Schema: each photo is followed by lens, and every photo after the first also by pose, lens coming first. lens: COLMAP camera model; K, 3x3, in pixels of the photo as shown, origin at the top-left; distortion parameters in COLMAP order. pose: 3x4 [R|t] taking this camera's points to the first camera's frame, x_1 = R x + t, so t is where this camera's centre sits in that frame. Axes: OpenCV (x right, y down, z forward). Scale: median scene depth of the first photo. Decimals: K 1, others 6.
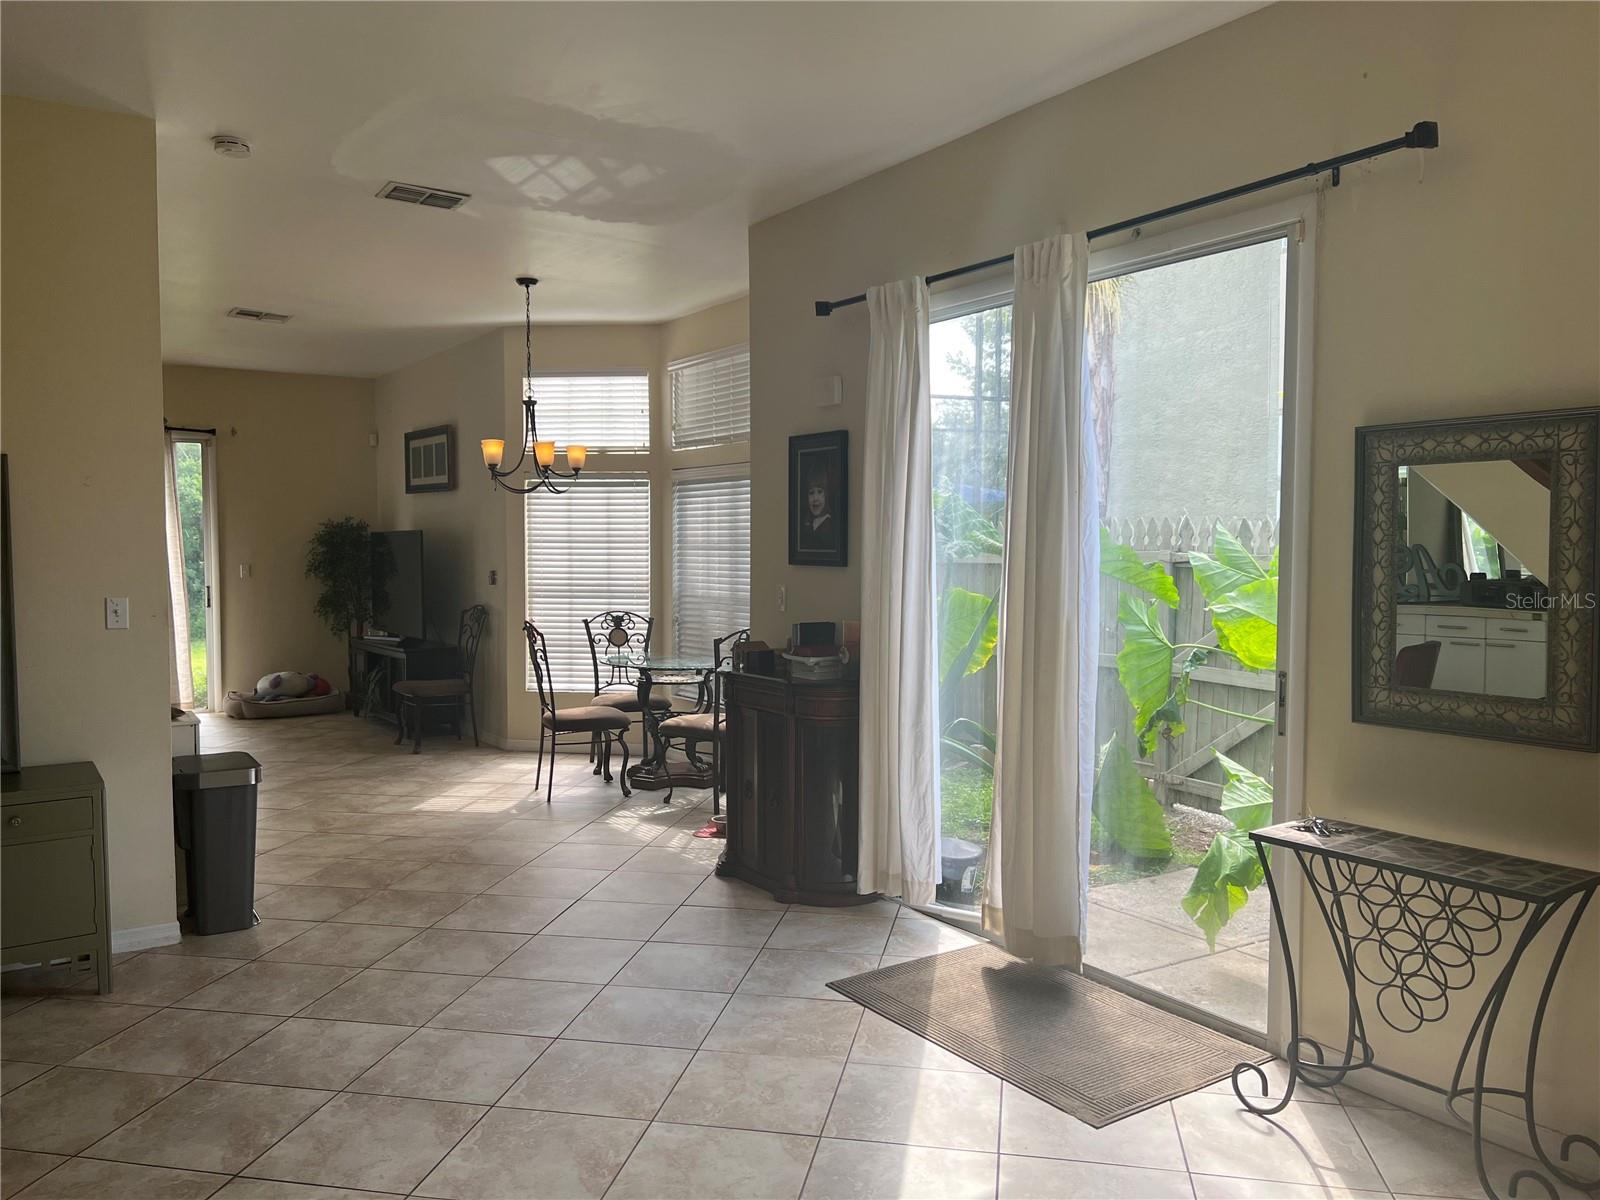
lens RADIAL K [[1200.9, 0, 793.8], [0, 1200.9, 611.9], [0, 0, 1]] dist [0.031898, -0.014915]
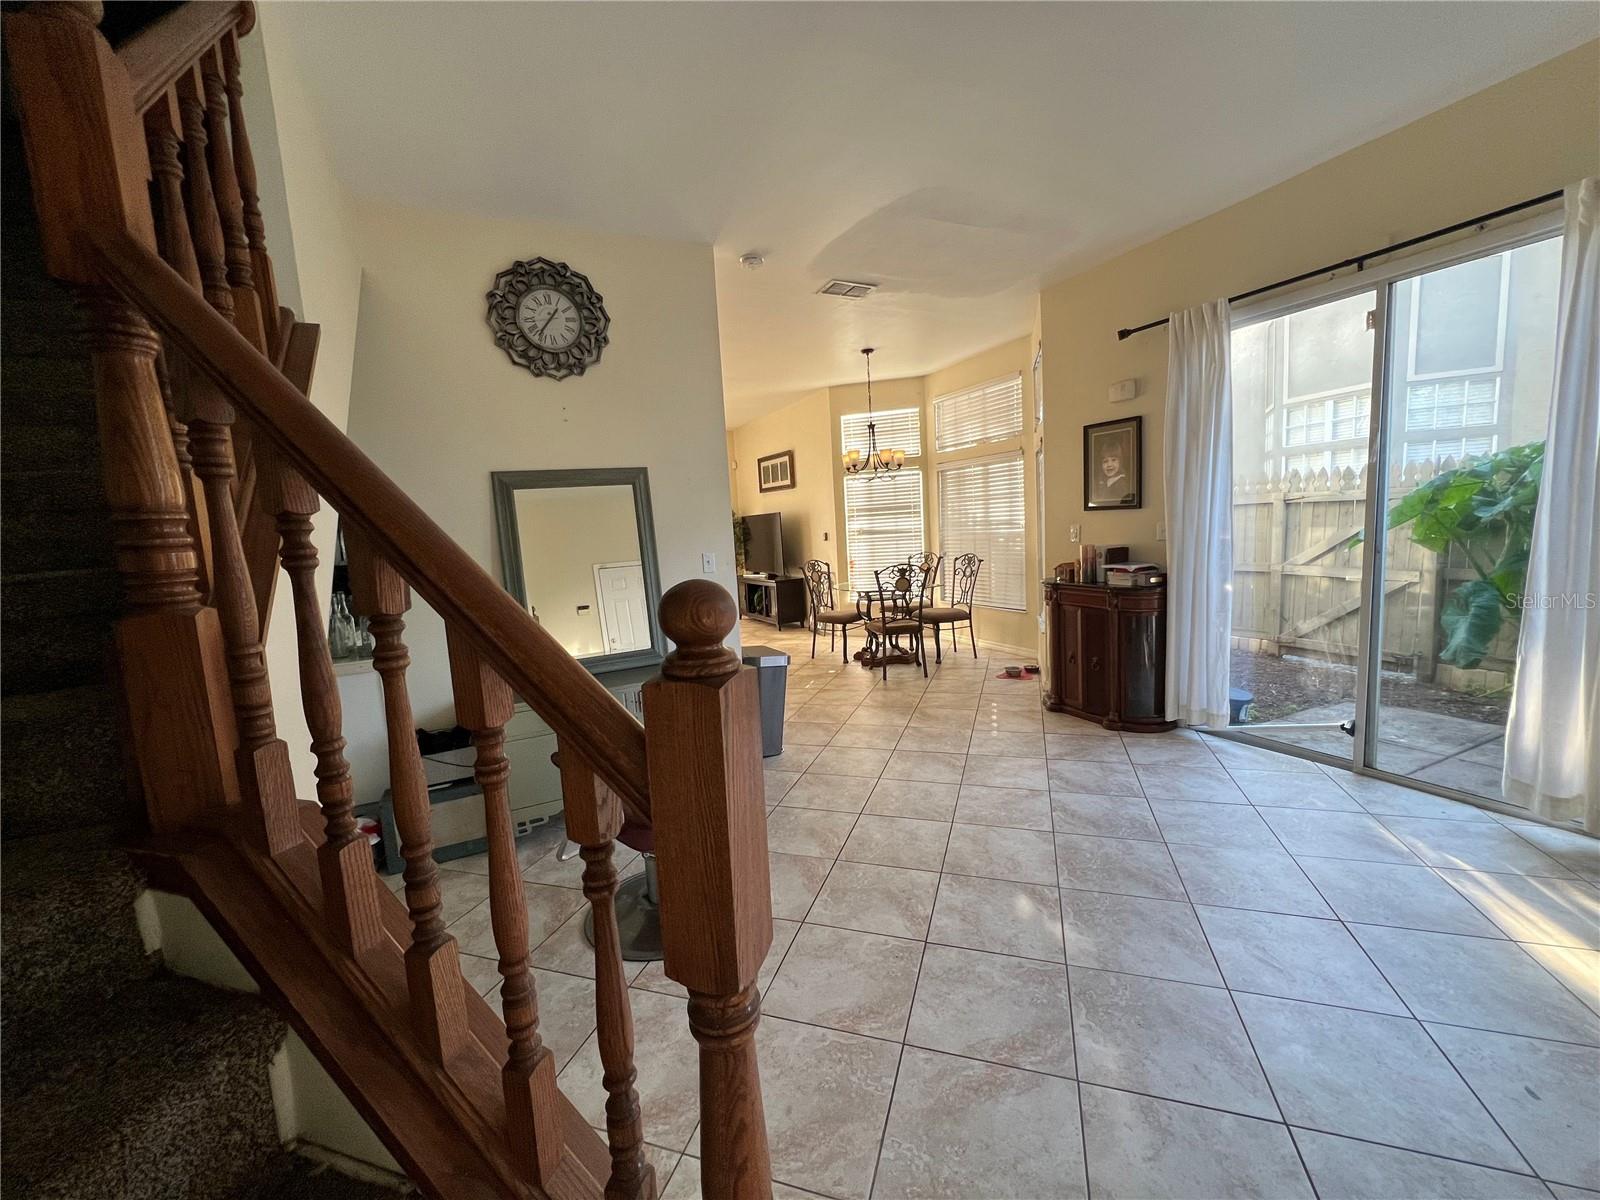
lens RADIAL K [[637.8, 0, 798.6], [0, 637.8, 600.5], [0, 0, 1]] dist [-0.001191, 0.000144]
pose [[0.988021, -0.044348, -0.147812, -0.248556], [0.054440, 0.996403, 0.064944, 0.001918], [0.144401, -0.072213, 0.986881, 0.135510]]
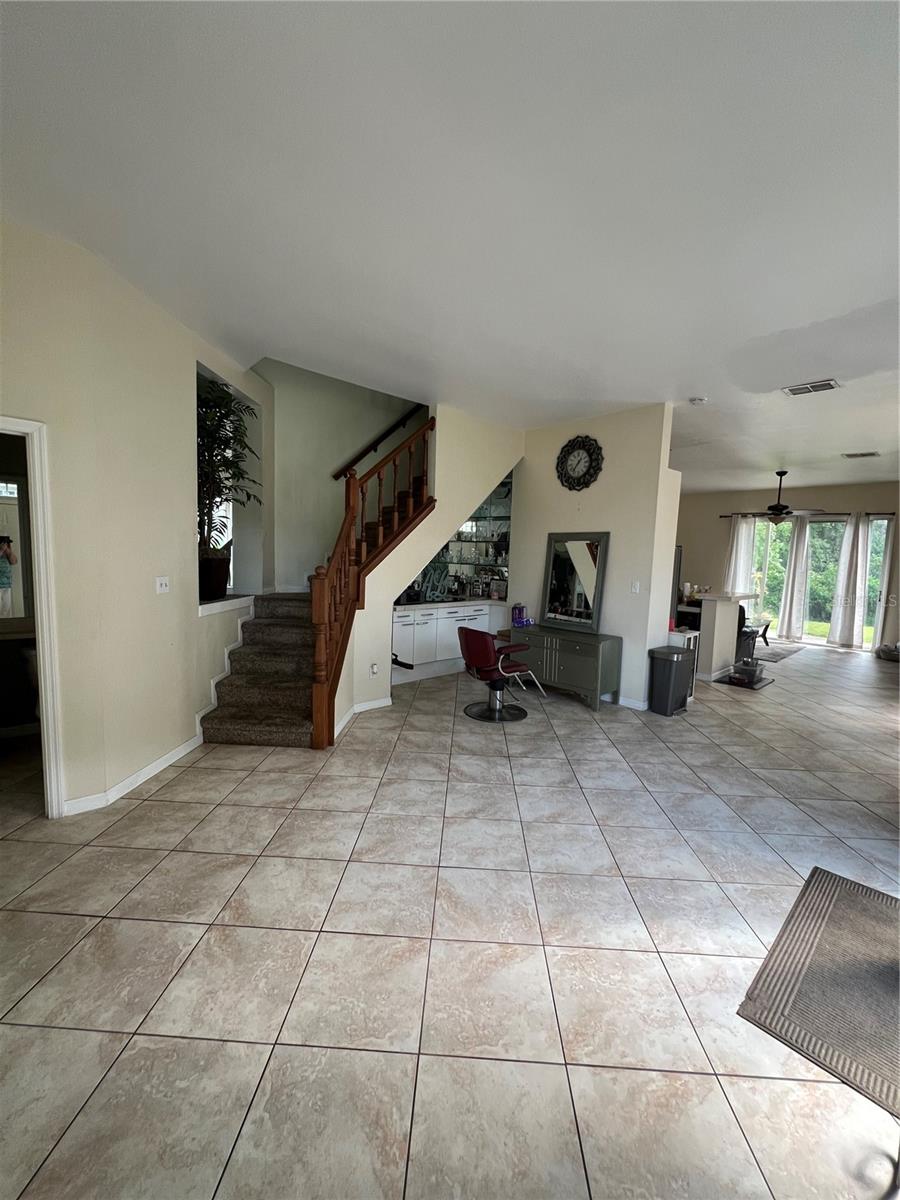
lens RADIAL K [[478.3, 0, 448.4], [0, 478.3, 601.5], [0, 0, 1]] dist [-0.001191, 0.000144]
pose [[0.151893, 0.104496, -0.982858, 0.373374], [-0.090789, 0.991667, 0.091401, -0.022361], [0.984218, 0.075349, 0.160114, 0.317119]]
